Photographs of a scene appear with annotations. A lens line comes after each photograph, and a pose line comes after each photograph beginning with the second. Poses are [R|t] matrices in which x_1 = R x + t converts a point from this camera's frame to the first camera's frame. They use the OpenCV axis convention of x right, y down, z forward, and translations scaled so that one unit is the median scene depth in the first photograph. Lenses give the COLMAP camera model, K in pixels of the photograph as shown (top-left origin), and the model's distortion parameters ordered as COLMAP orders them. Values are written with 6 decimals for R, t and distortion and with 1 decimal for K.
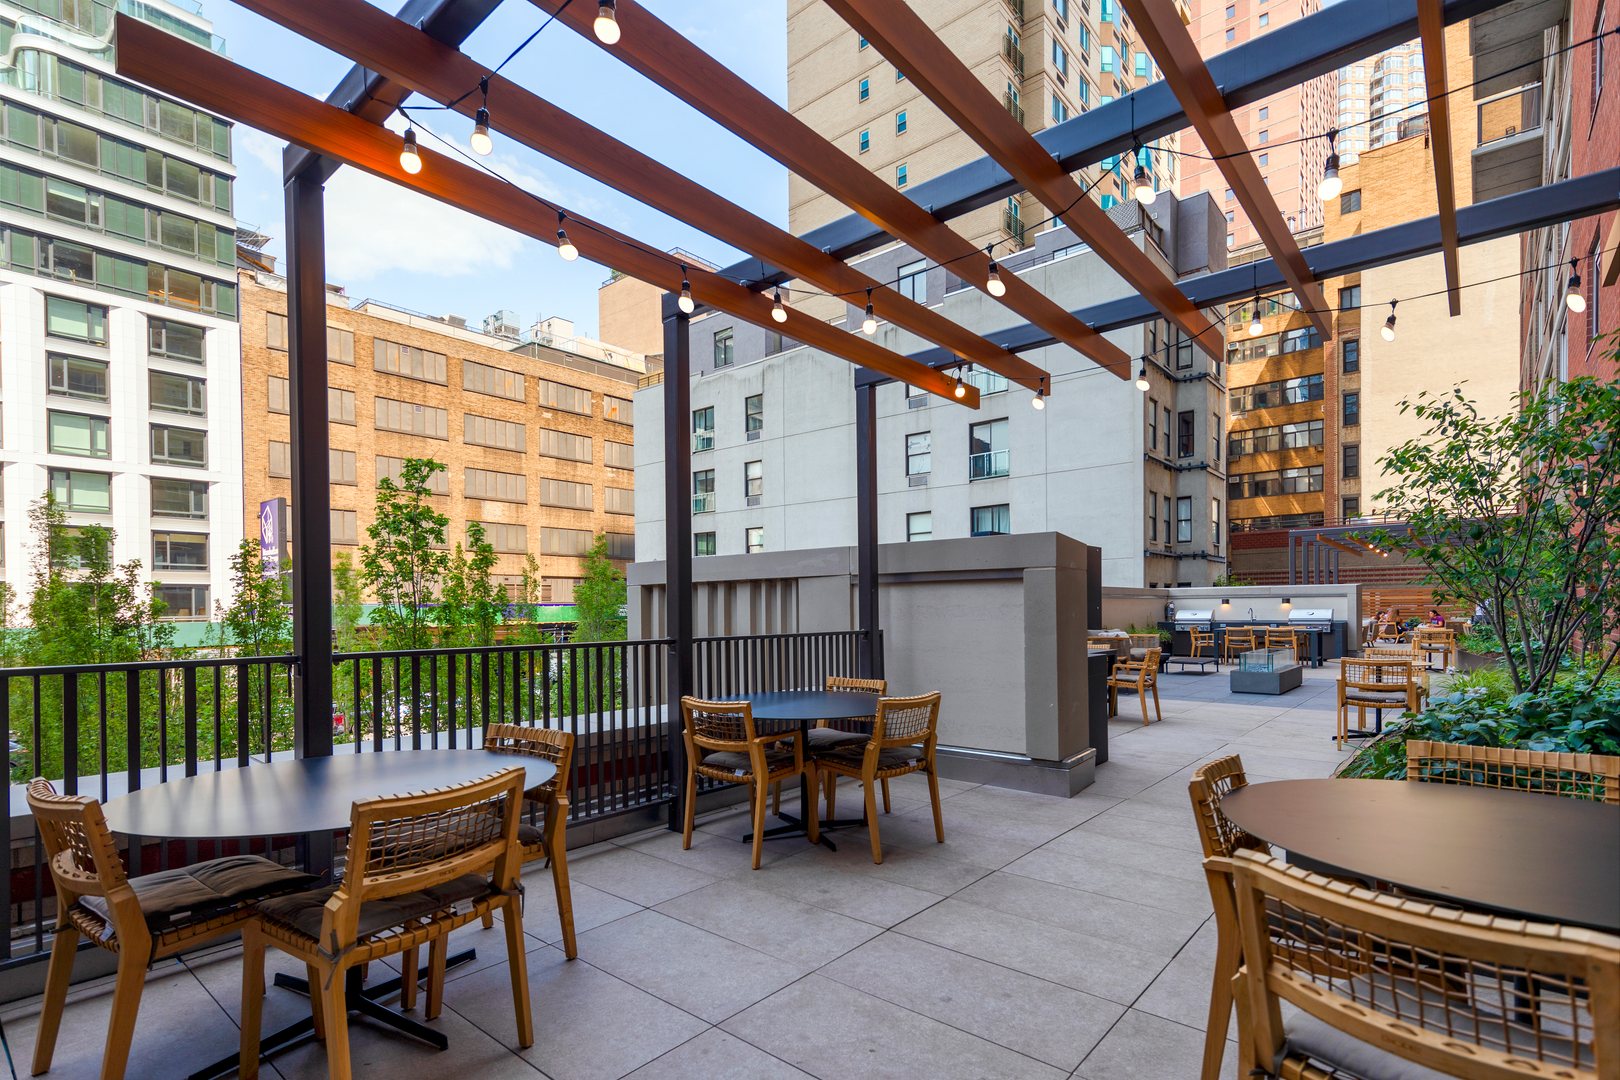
lens RADIAL K [[791.4, 0, 803.5], [0, 791.4, 539.3], [0, 0, 1]] dist [0.011243, -0.004314]
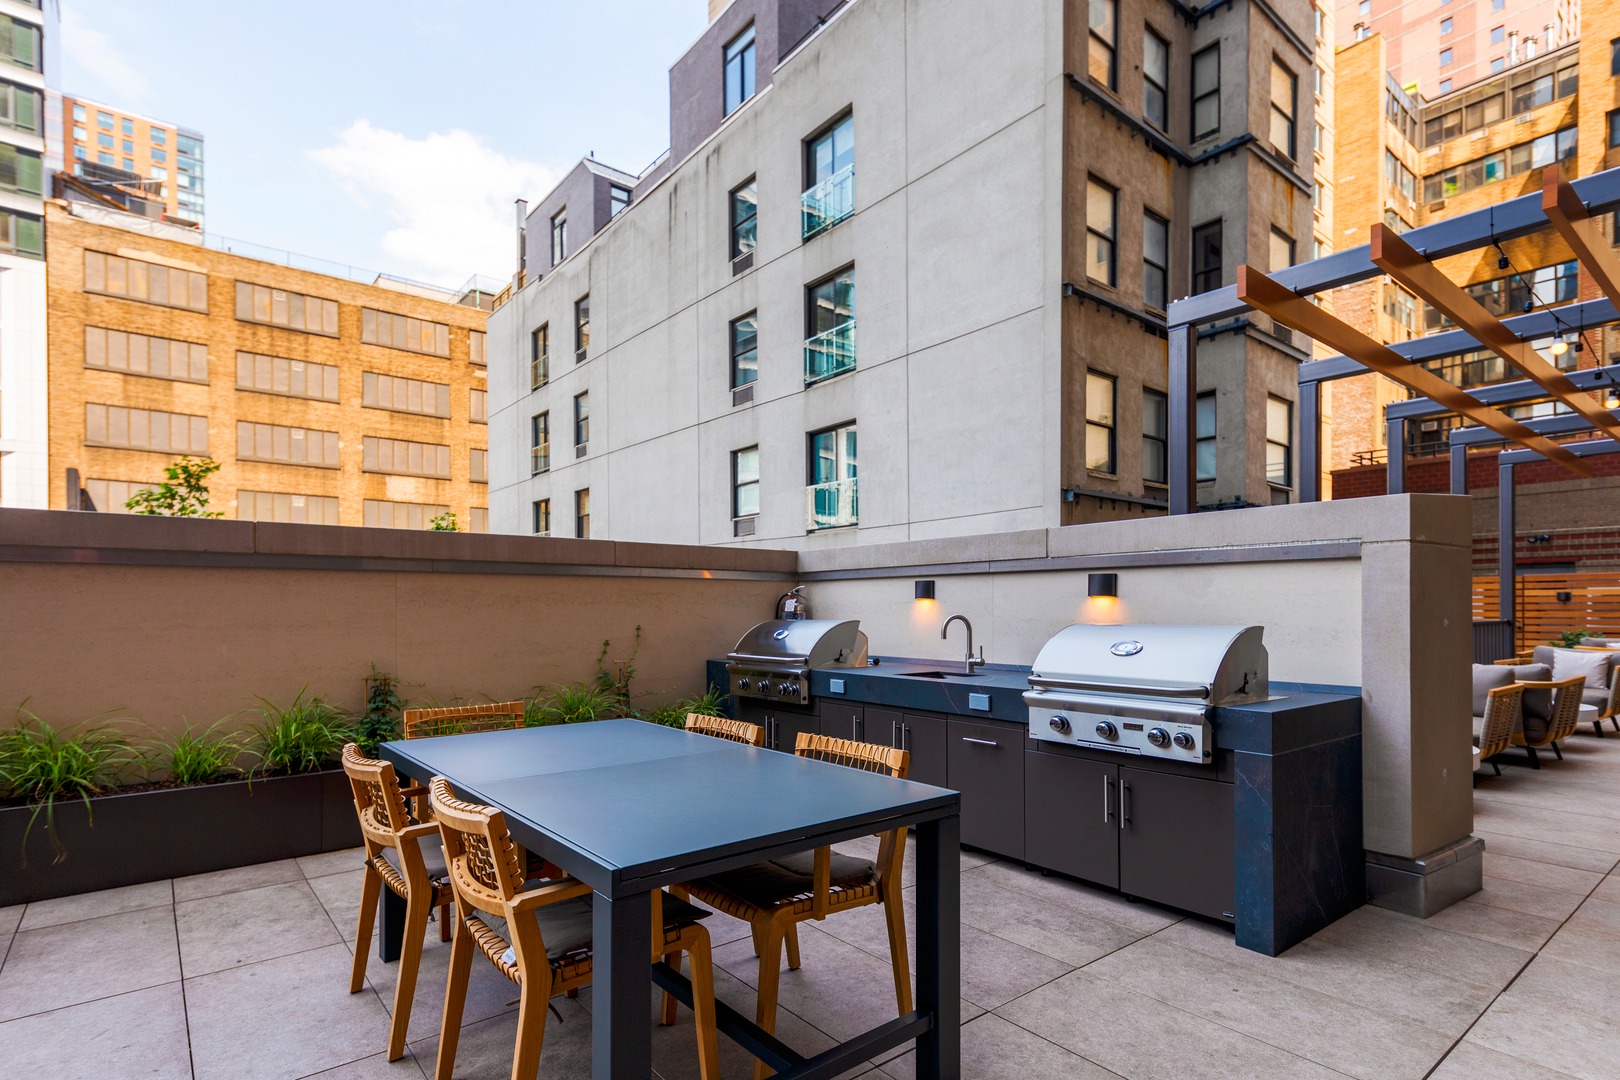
lens RADIAL K [[791.4, 0, 815.4], [0, 791.4, 548.2], [0, 0, 1]] dist [0.011243, -0.004314]
pose [[0.979258, -0.008001, -0.202460, 0.227644], [0.010610, 0.999874, 0.011803, 0.025080], [0.202340, -0.013706, 0.979219, 0.303924]]
